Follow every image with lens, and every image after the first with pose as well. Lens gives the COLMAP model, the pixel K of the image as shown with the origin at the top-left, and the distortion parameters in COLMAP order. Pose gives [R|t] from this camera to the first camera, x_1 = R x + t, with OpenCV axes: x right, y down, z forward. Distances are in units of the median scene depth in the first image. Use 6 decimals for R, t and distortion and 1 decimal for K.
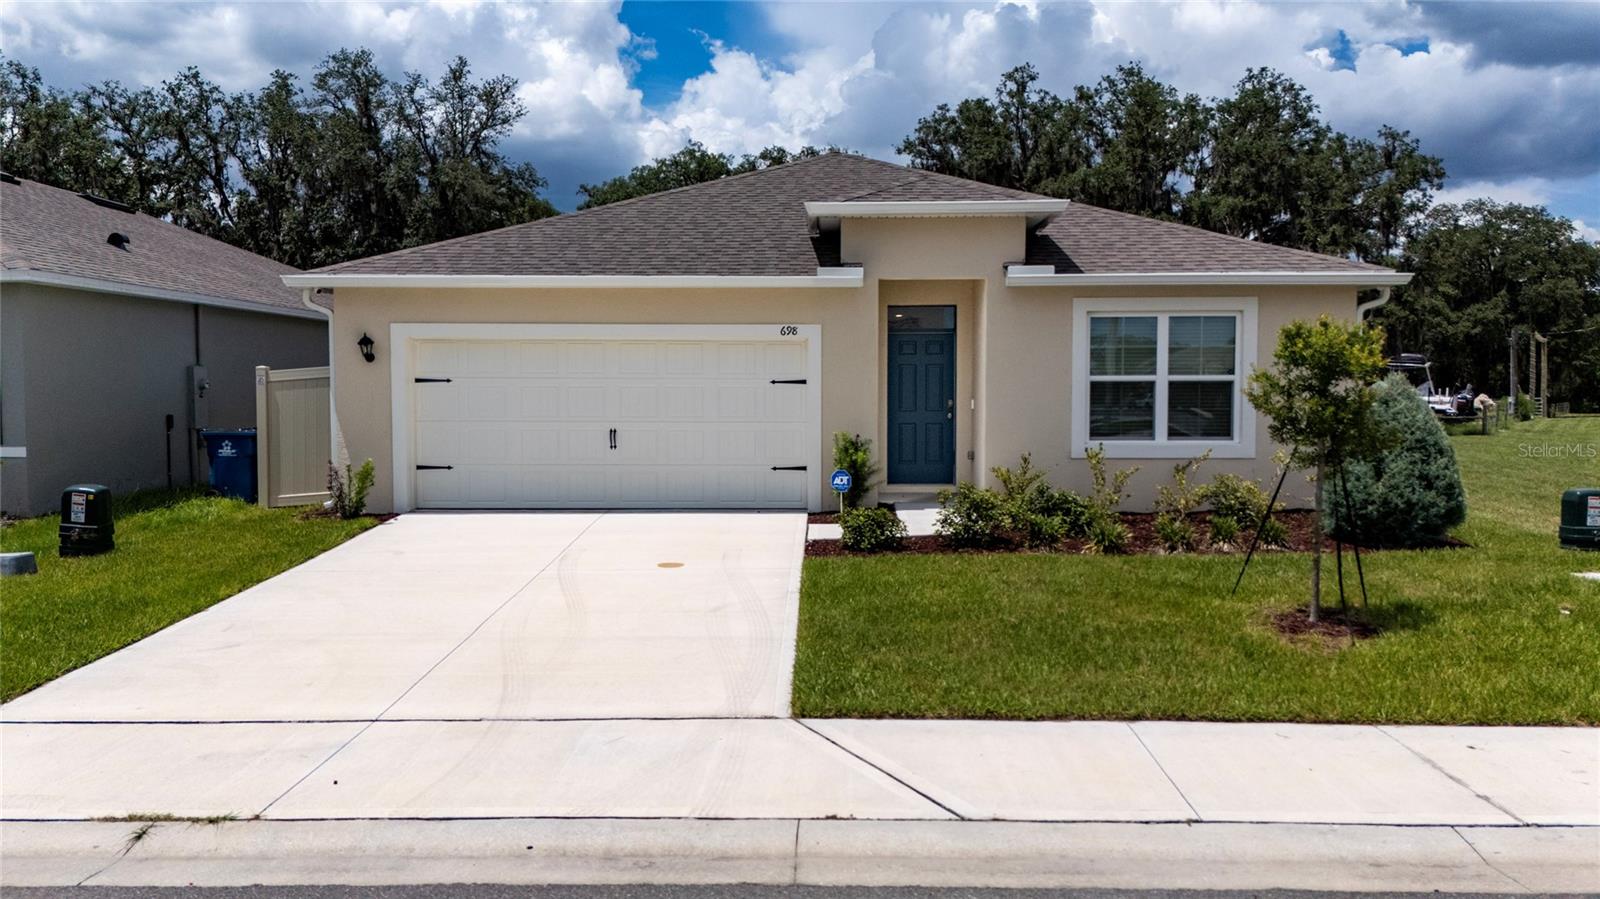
lens RADIAL K [[1200.6, 0, 800.0], [0, 1200.6, 449.5], [0, 0, 1]] dist [0.084576, -0.101765]
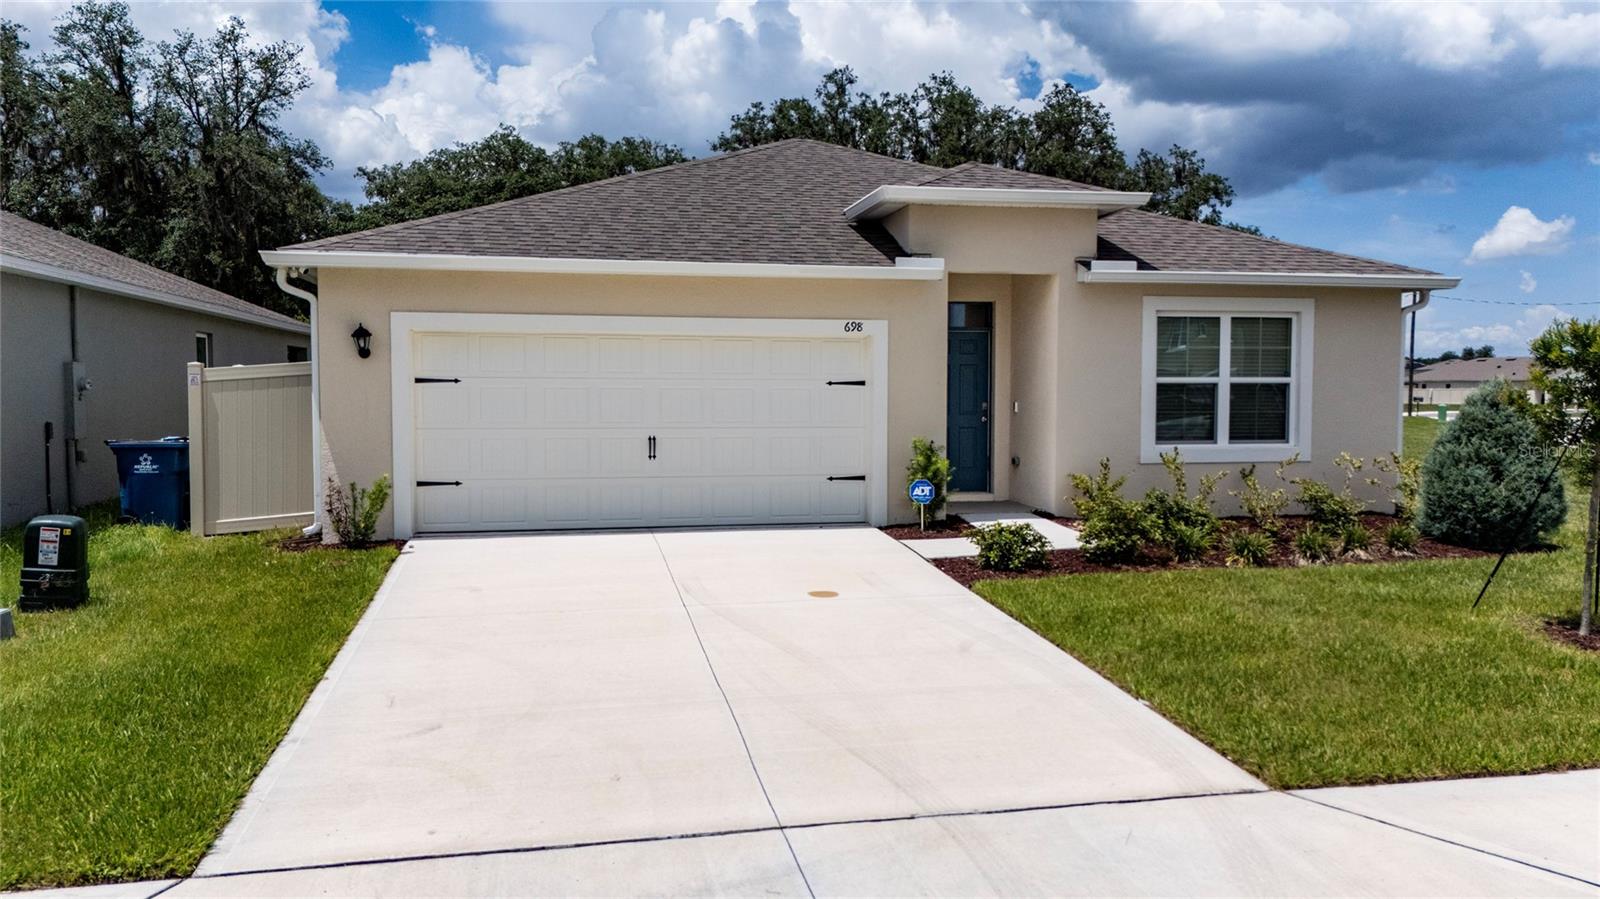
lens RADIAL K [[1193.6, 0, 800.0], [0, 1193.6, 449.5], [0, 0, 1]] dist [0.078563, -0.080822]
pose [[0.975410, -0.009877, 0.220176, -0.247278], [0.009968, 0.999950, 0.000699, -0.007154], [-0.220172, 0.001513, 0.975460, 0.128718]]
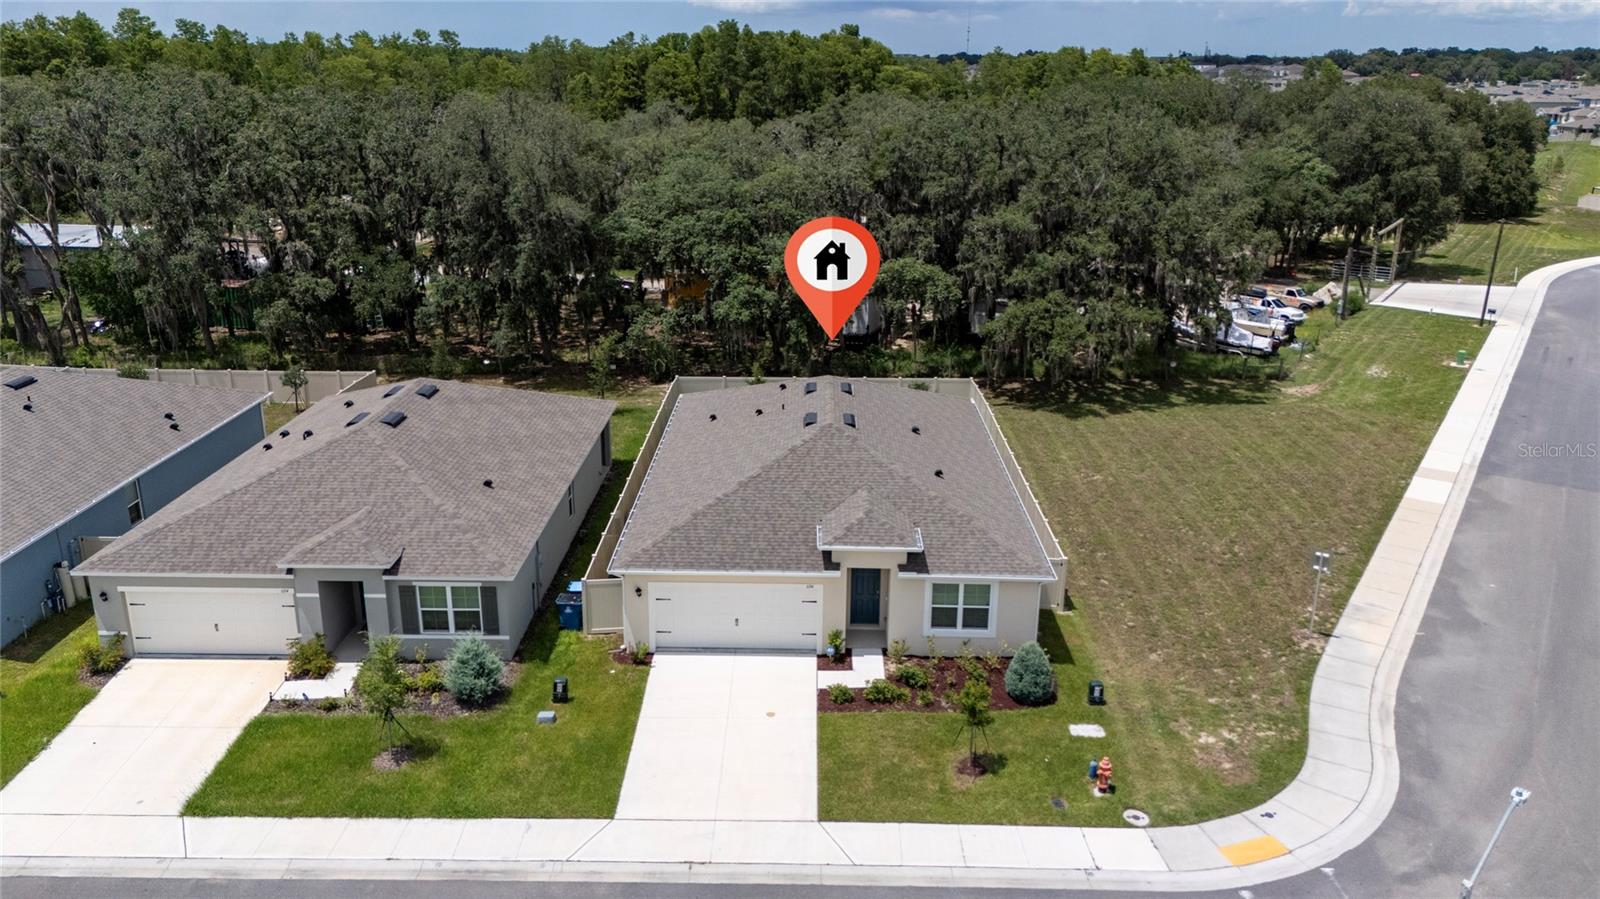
lens RADIAL K [[1178.0, 0, 800.0], [0, 1178.0, 449.5], [0, 0, 1]] dist [0.080239, -0.092099]
pose [[0.999898, 0.007441, 0.012223, -0.060972], [-0.010394, 0.964754, 0.262947, -0.995590], [-0.009836, -0.263047, 0.964733, -1.236631]]
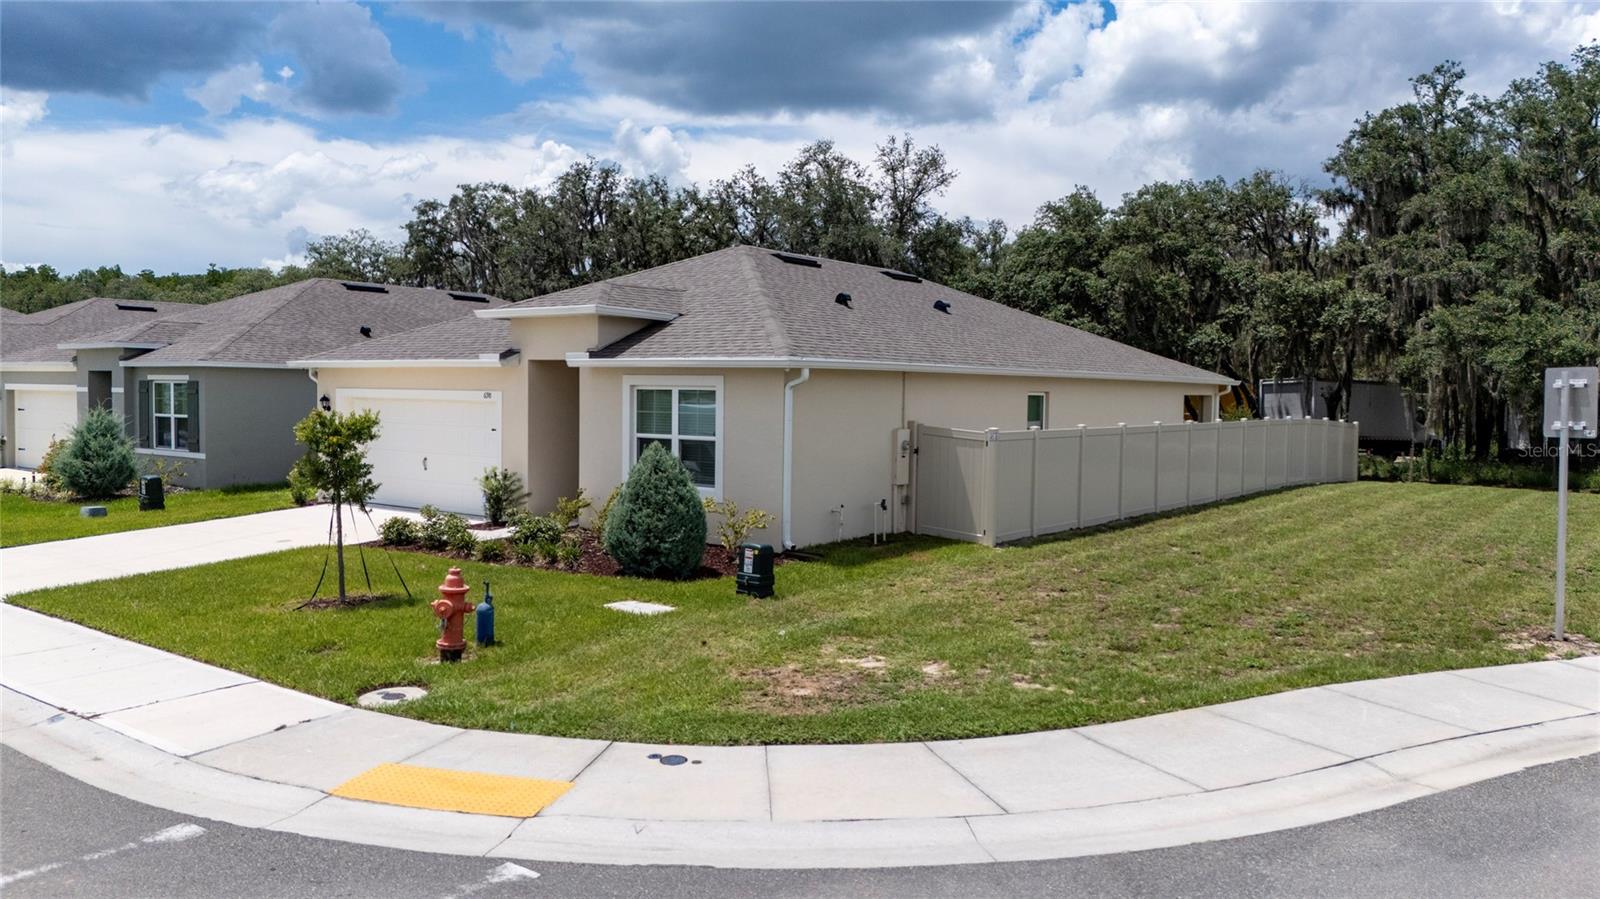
lens RADIAL K [[1178.0, 0, 800.0], [0, 1178.0, 449.5], [0, 0, 1]] dist [0.080239, -0.092099]
pose [[0.803503, 0.039519, -0.593987, 1.150846], [-0.045500, 0.998952, 0.004913, -0.057402], [0.593559, 0.023079, 0.804460, 0.064416]]
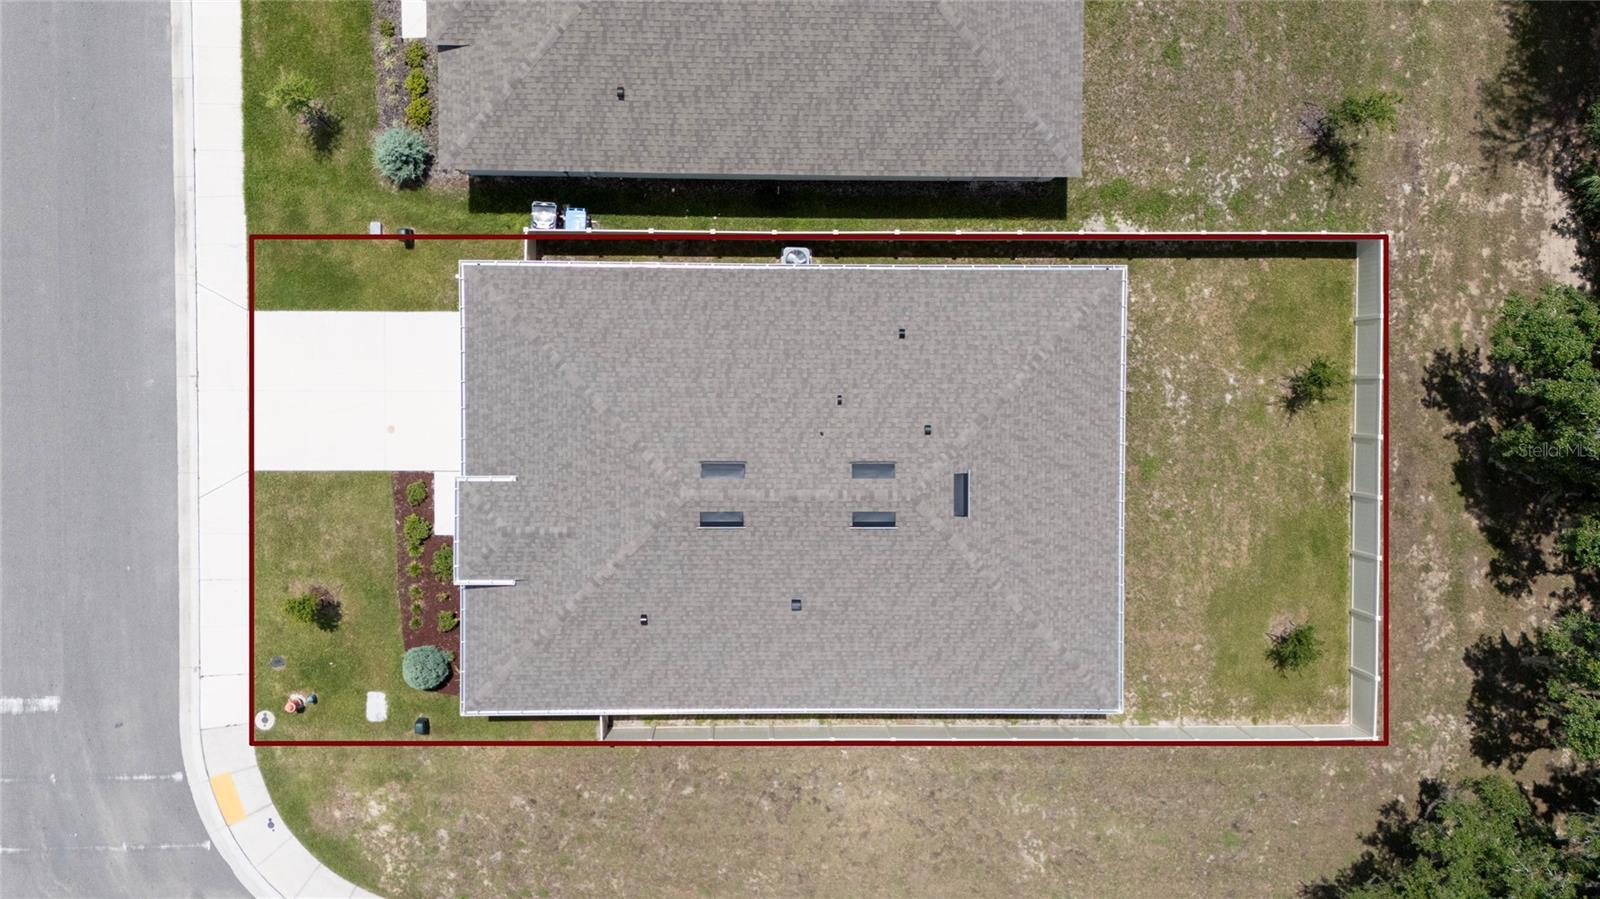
lens RADIAL K [[1178.0, 0, 800.0], [0, 1178.0, 449.5], [0, 0, 1]] dist [0.080239, -0.092099]
pose [[0.023995, 0.999423, 0.024021, -0.078763], [-0.064971, -0.022418, 0.997635, -2.471174], [0.997599, -0.025498, 0.064395, 1.486063]]
